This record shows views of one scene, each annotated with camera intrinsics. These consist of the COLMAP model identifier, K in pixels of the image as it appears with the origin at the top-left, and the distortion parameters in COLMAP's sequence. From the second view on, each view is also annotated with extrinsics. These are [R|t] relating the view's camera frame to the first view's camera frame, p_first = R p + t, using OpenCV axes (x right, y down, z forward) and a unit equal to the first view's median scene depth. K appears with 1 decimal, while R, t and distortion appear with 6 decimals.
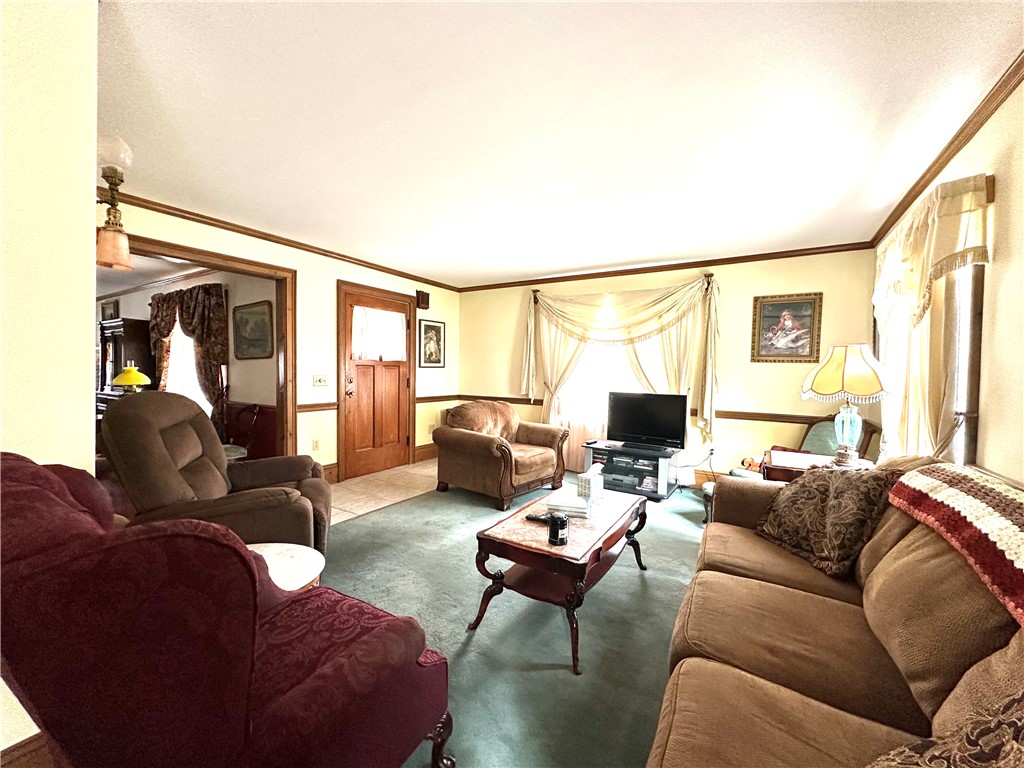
lens RADIAL K [[409.8, 0, 512.0], [0, 409.8, 384.0], [0, 0, 1]] dist [-0.001778, 0.000391]
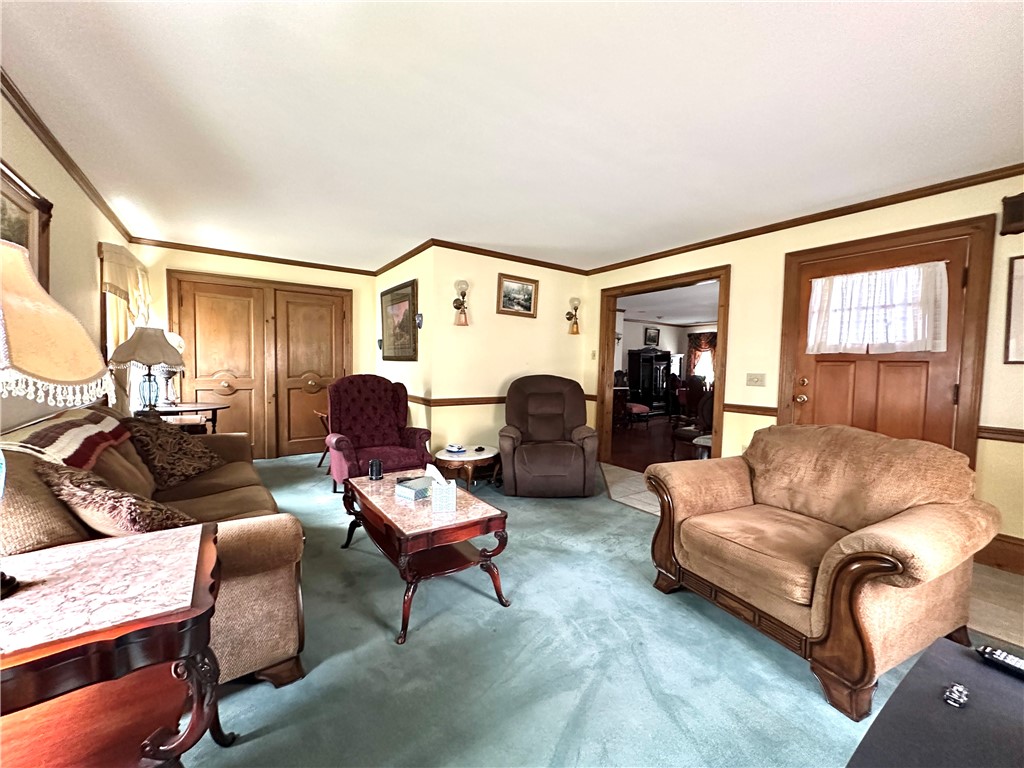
lens RADIAL K [[409.8, 0, 512.0], [0, 409.8, 384.0], [0, 0, 1]] dist [-0.001778, 0.000391]
pose [[-0.389206, 0.024351, -0.920829, 0.498254], [-0.045424, 0.997927, 0.045589, -0.013986], [0.920030, 0.059571, -0.387293, 0.793500]]
